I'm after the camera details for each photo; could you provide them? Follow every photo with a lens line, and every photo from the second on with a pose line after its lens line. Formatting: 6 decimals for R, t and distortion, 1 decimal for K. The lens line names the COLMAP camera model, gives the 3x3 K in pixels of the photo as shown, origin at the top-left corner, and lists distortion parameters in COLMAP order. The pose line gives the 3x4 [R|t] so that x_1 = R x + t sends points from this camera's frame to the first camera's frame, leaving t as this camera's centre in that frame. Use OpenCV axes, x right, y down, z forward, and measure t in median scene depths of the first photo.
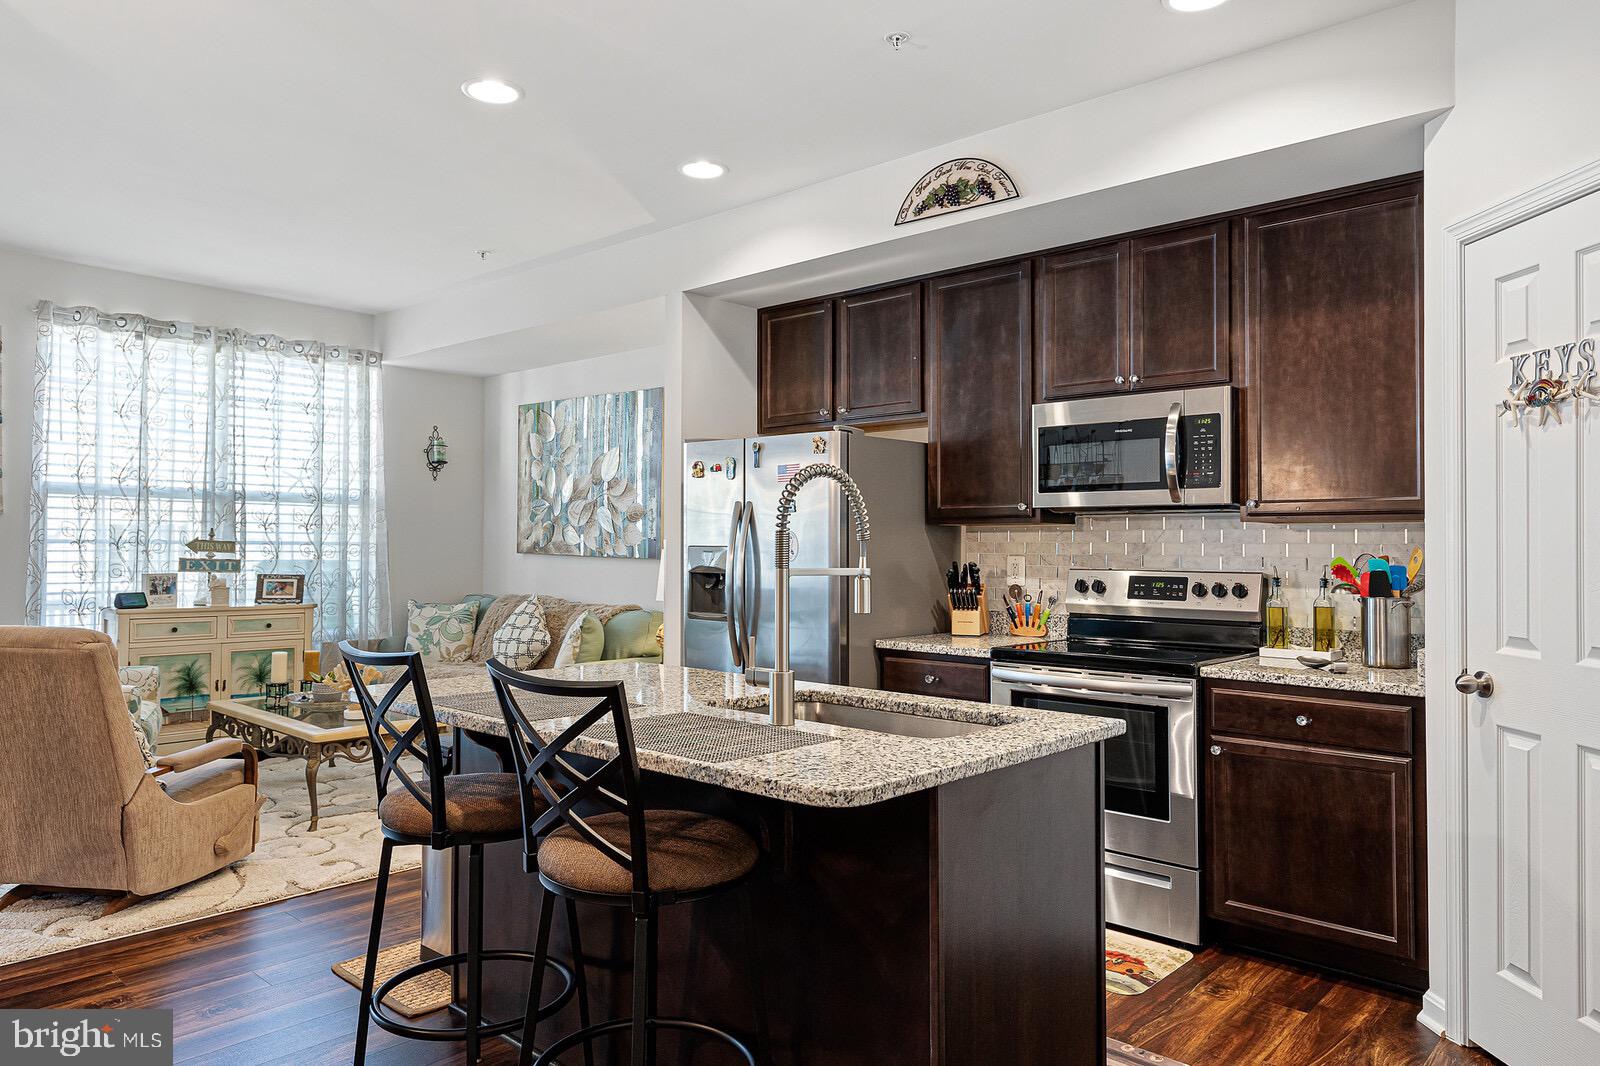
lens RADIAL K [[1062.7, 0, 800.0], [0, 1062.7, 533.0], [0, 0, 1]] dist [0.000807, 0.000533]
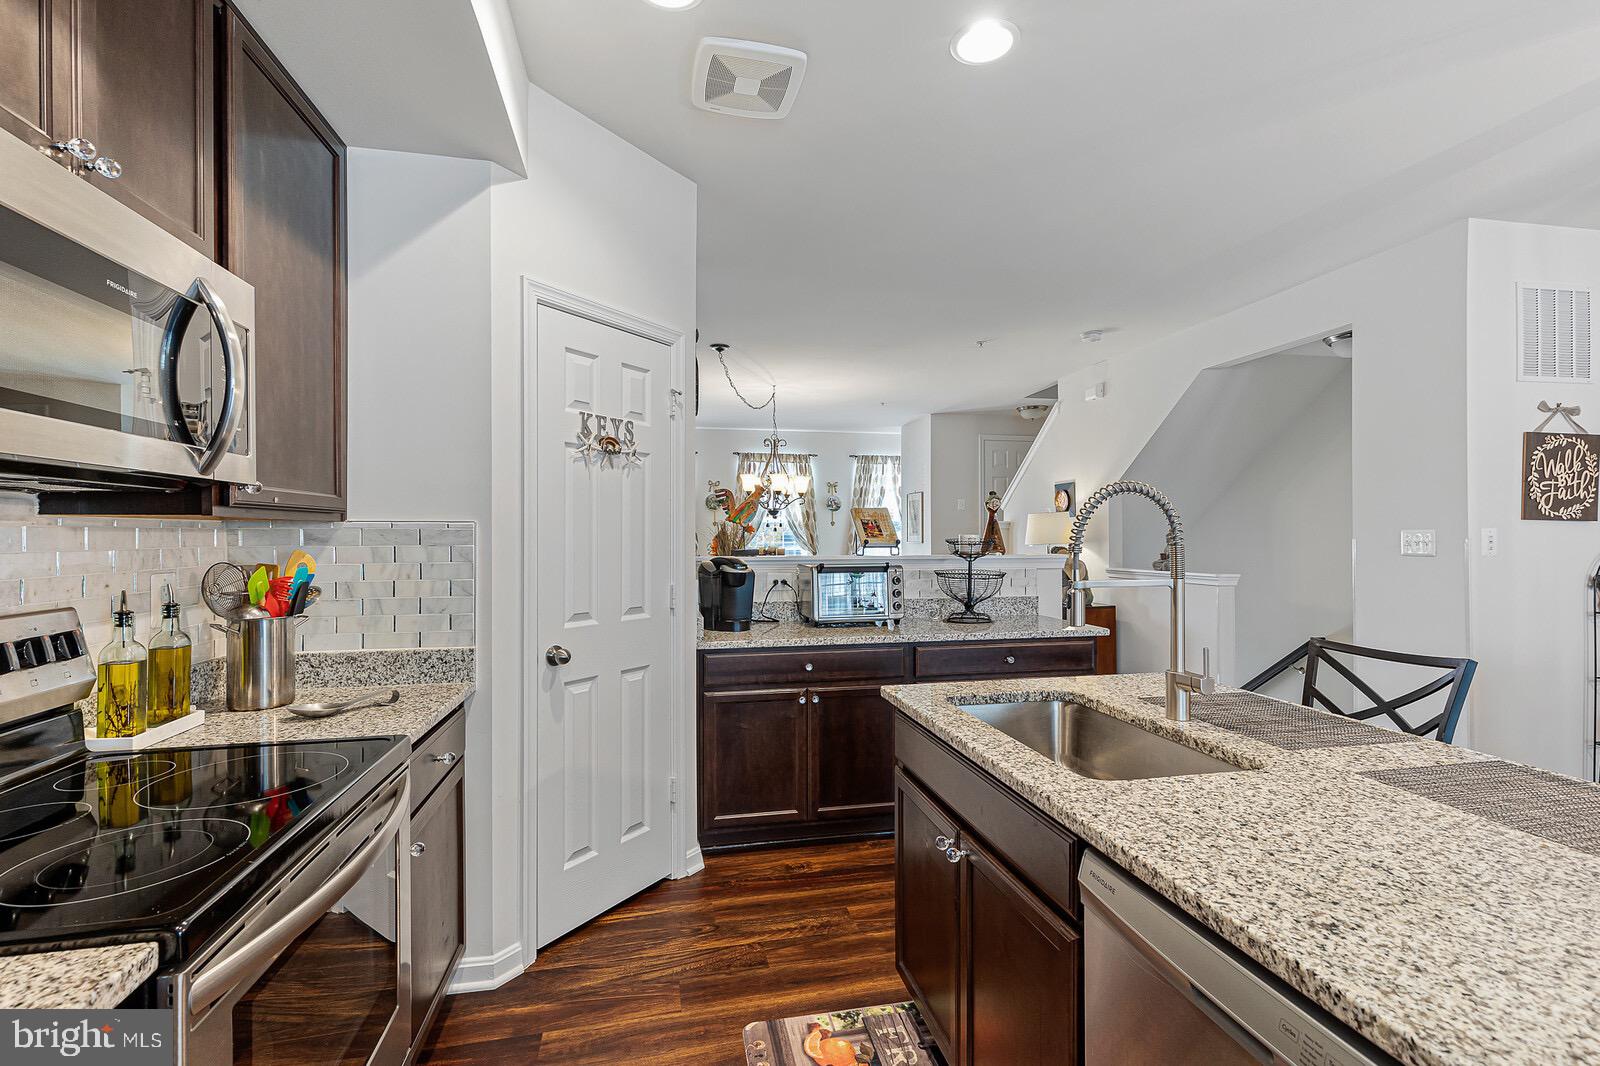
lens RADIAL K [[723.6, 0, 800.0], [0, 723.6, 533.0], [0, 0, 1]] dist [0.010461, 0.000281]
pose [[-0.810427, -0.000615, 0.585839, -0.109718], [-0.008654, 0.999903, -0.010922, 0.001061], [-0.585775, -0.013921, -0.810354, 1.515230]]
